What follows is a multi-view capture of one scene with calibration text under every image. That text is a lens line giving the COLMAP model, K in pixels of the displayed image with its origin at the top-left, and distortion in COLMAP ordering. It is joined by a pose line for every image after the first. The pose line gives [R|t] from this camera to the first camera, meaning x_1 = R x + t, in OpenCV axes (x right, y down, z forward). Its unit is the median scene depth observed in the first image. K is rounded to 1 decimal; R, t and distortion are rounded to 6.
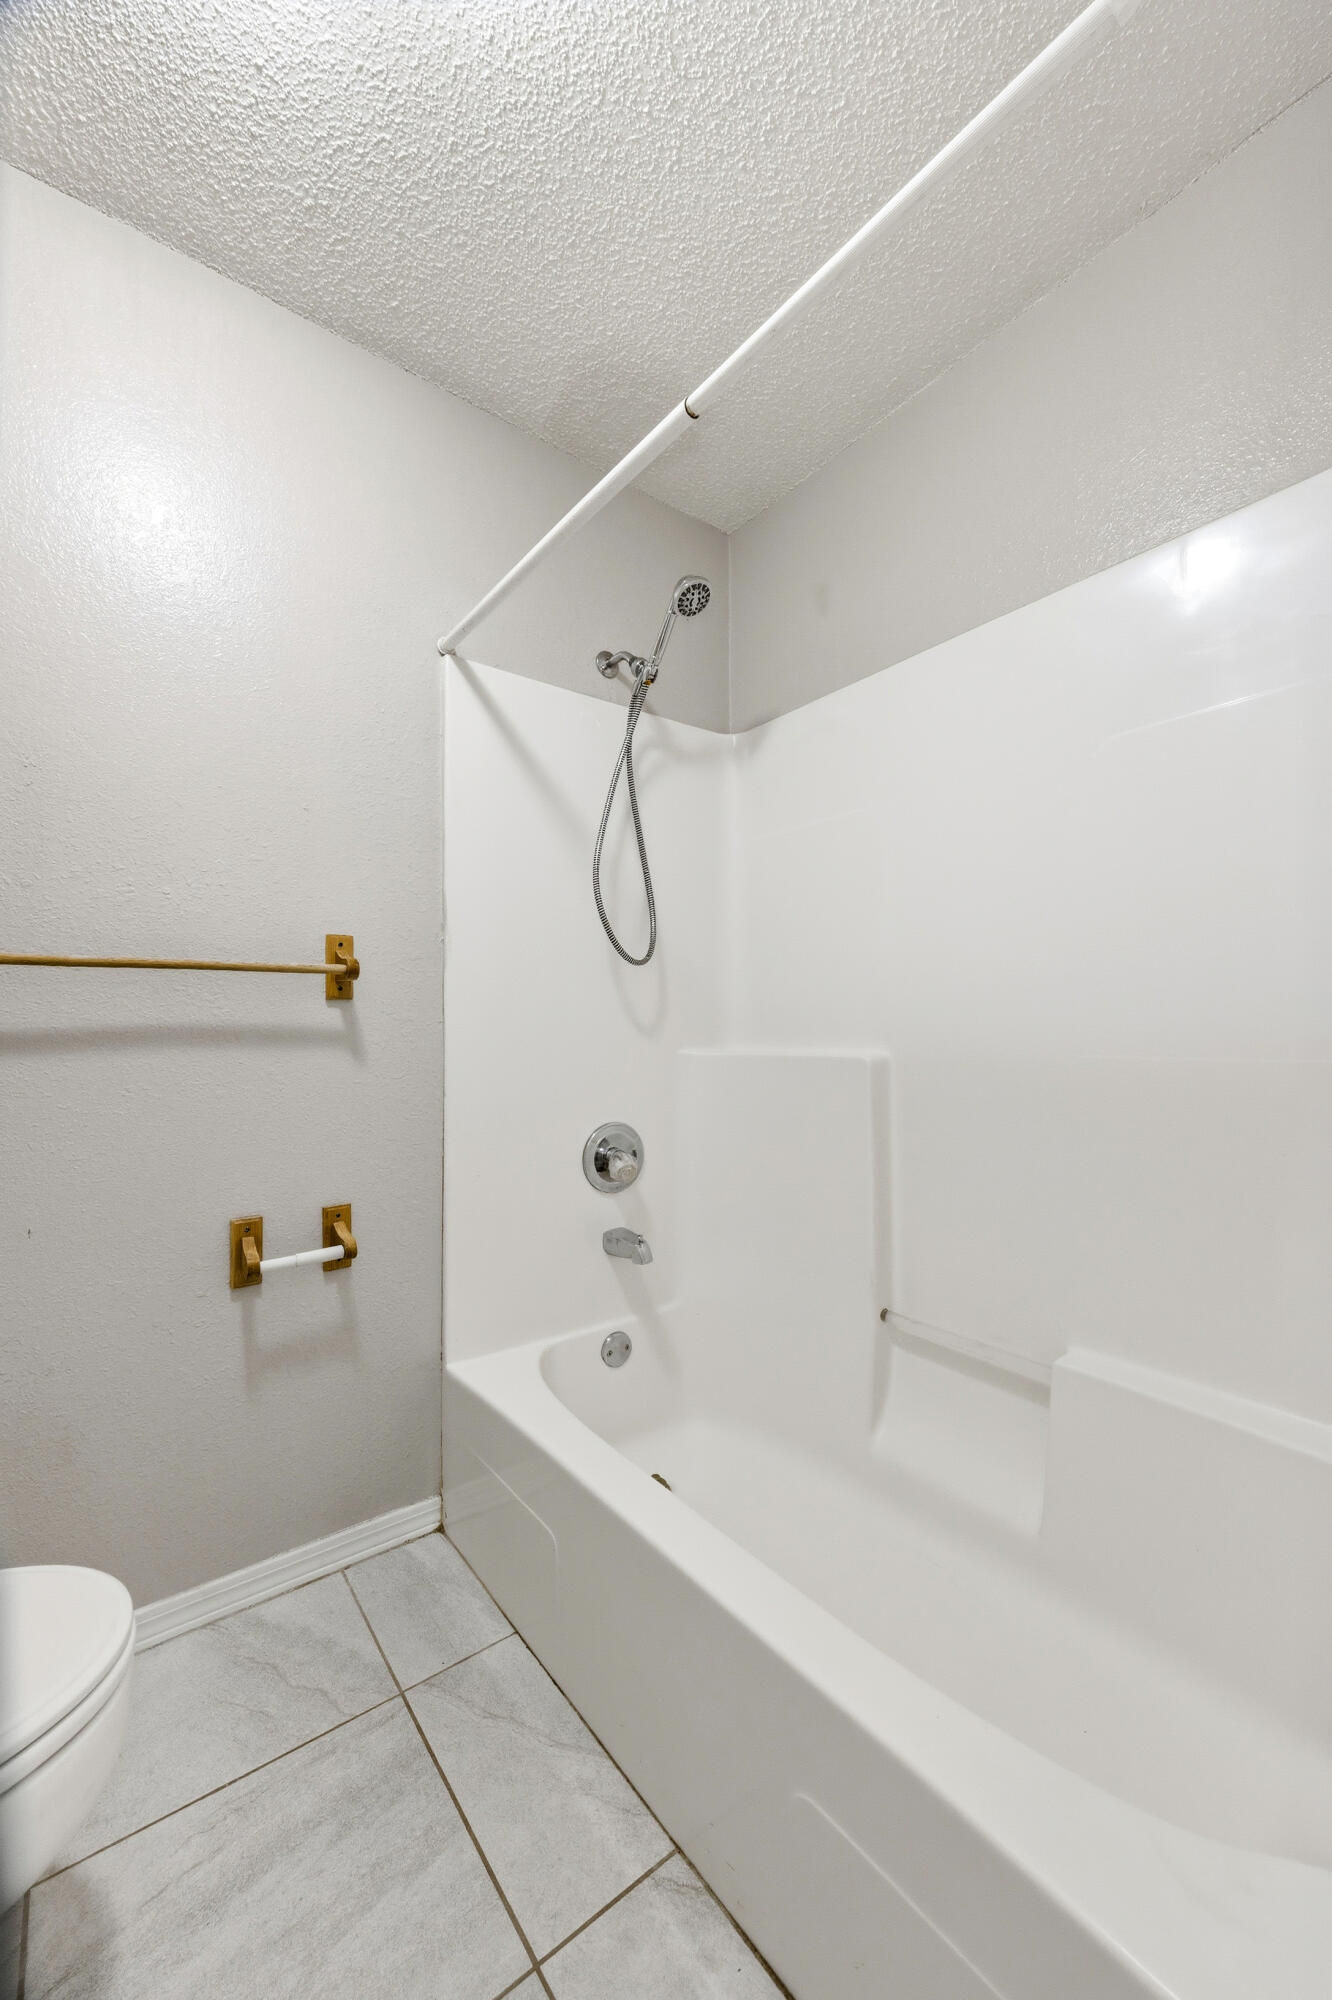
lens RADIAL K [[772.5, 0, 677.1], [0, 772.5, 1010.7], [0, 0, 1]] dist [0.000649, -0.000216]
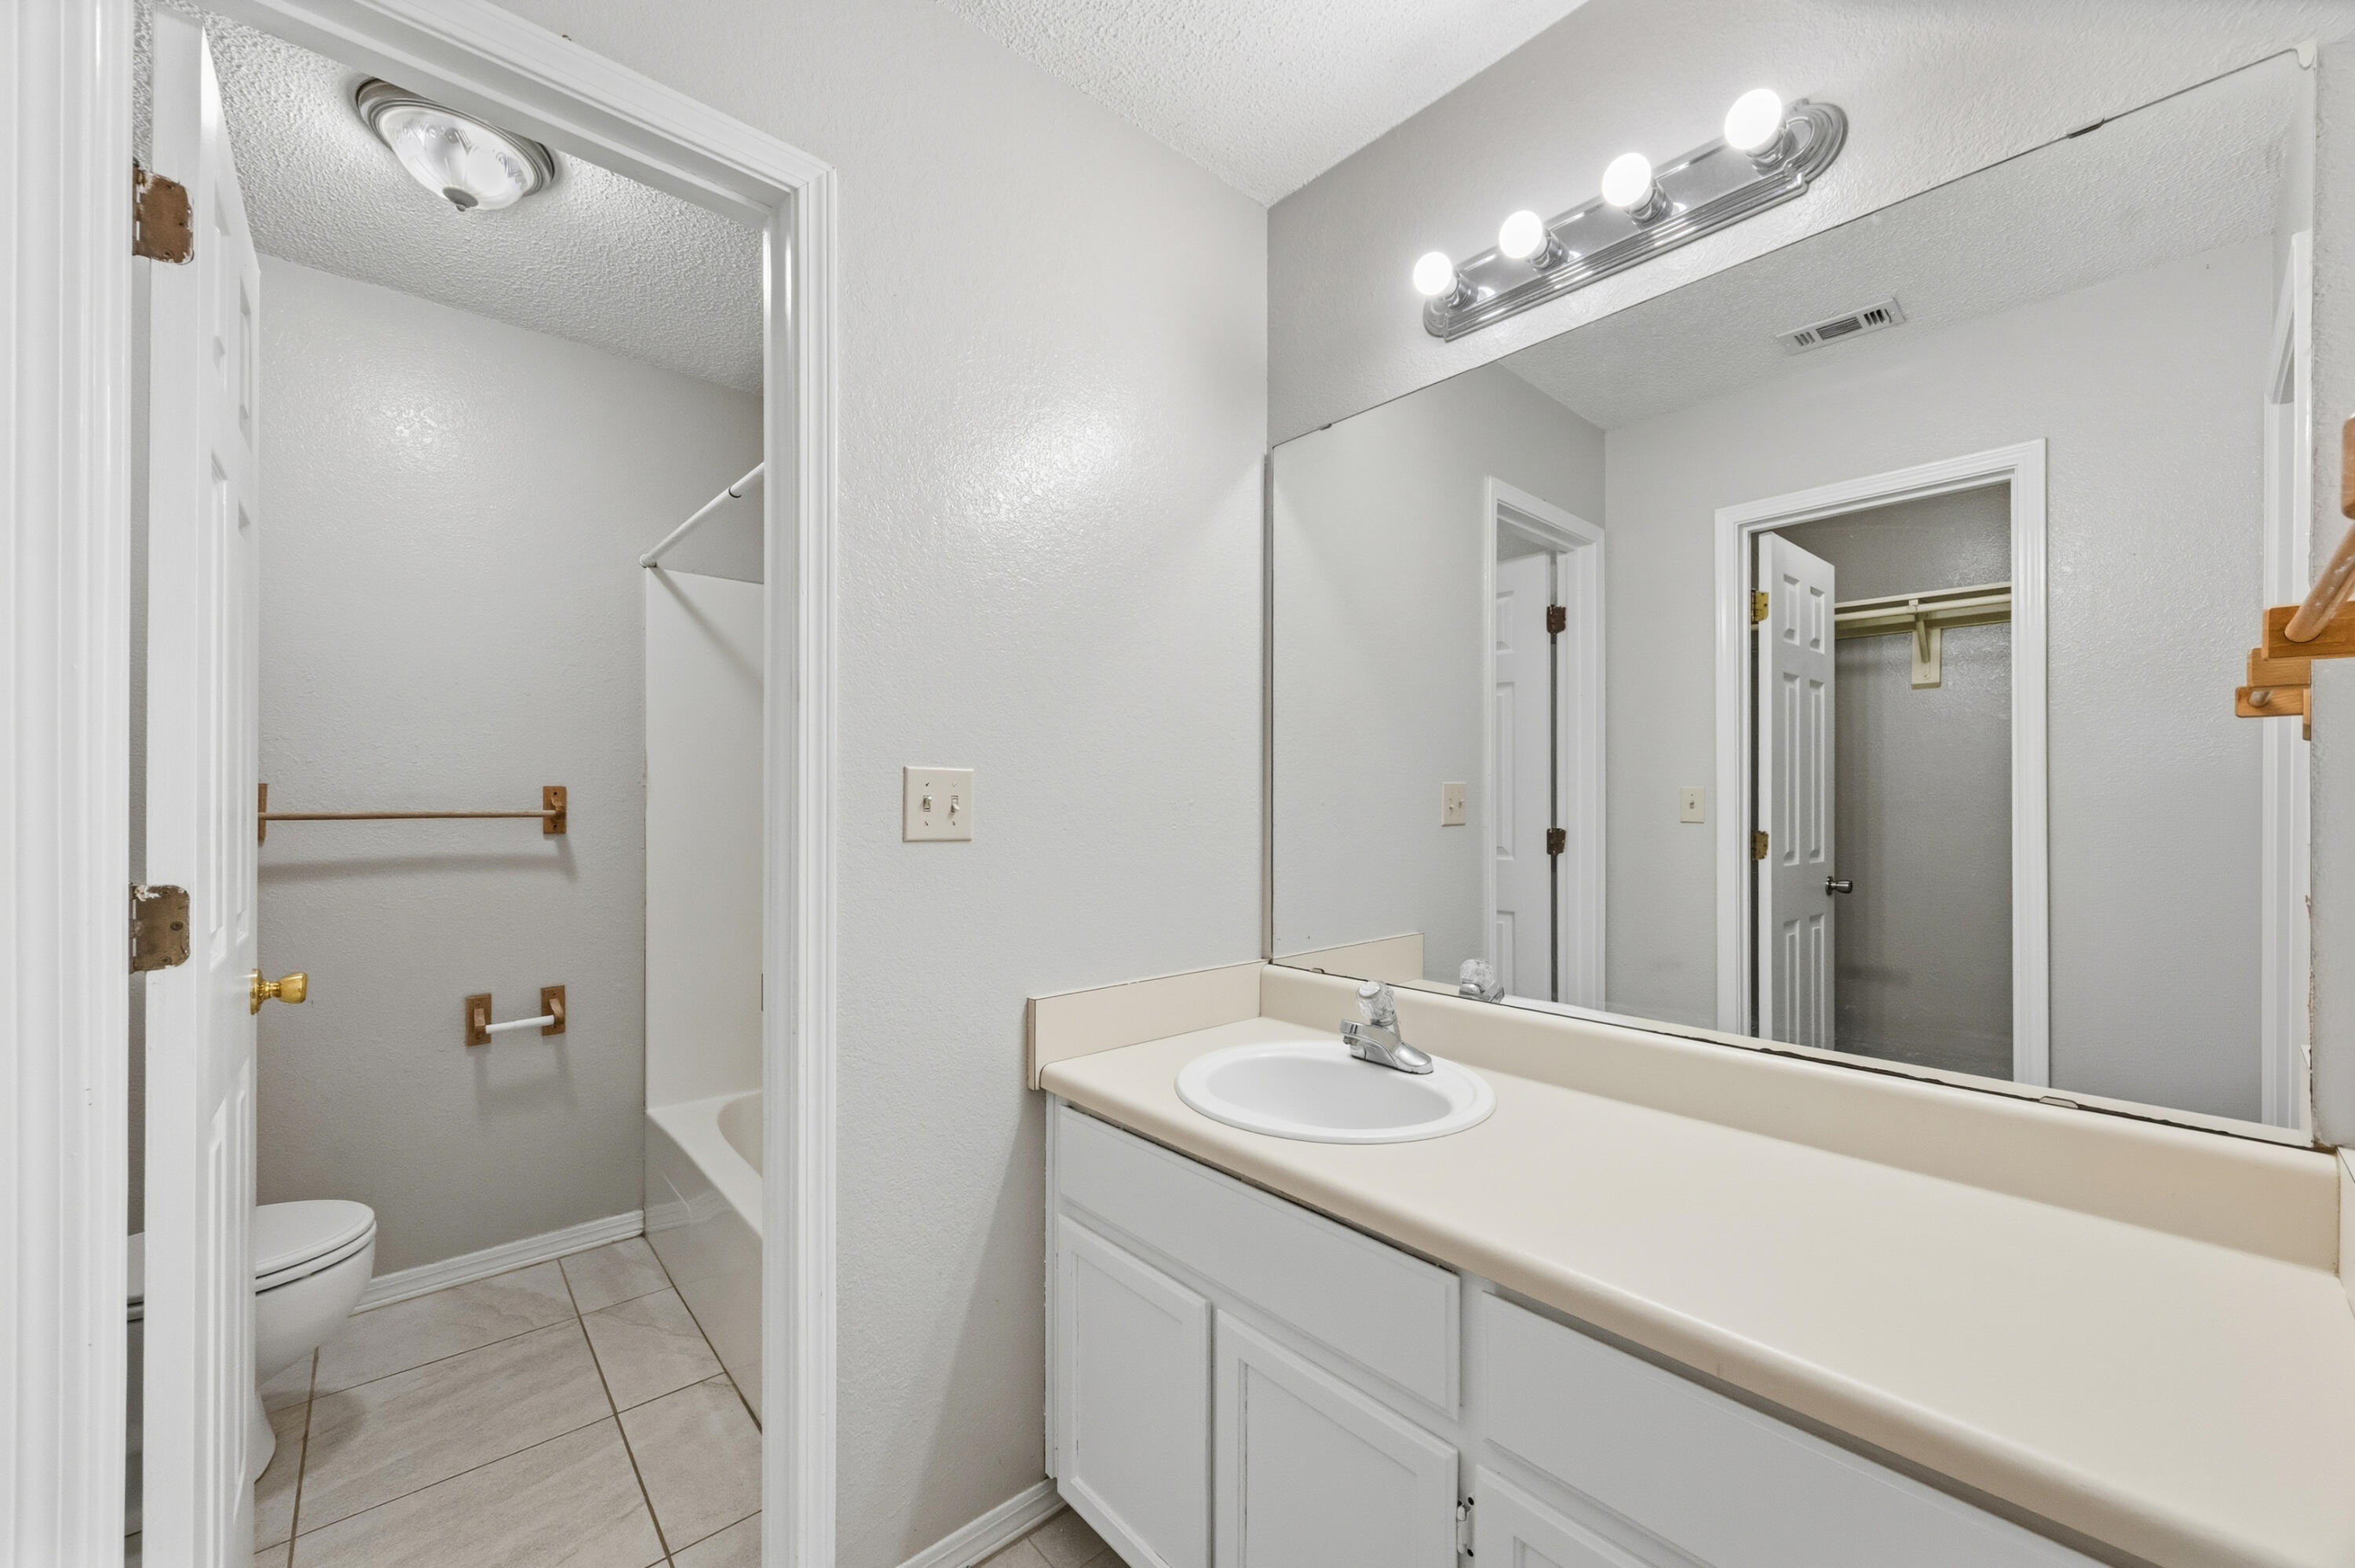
lens RADIAL K [[909.5, 0, 1164.7], [0, 909.5, 788.7], [0, 0, 1]] dist [0.000649, -0.000216]
pose [[0.998882, 0.005044, 0.047010, 0.565805], [-0.005210, 0.999981, 0.003412, -0.107495], [-0.046991, -0.003653, 0.998889, -0.653742]]
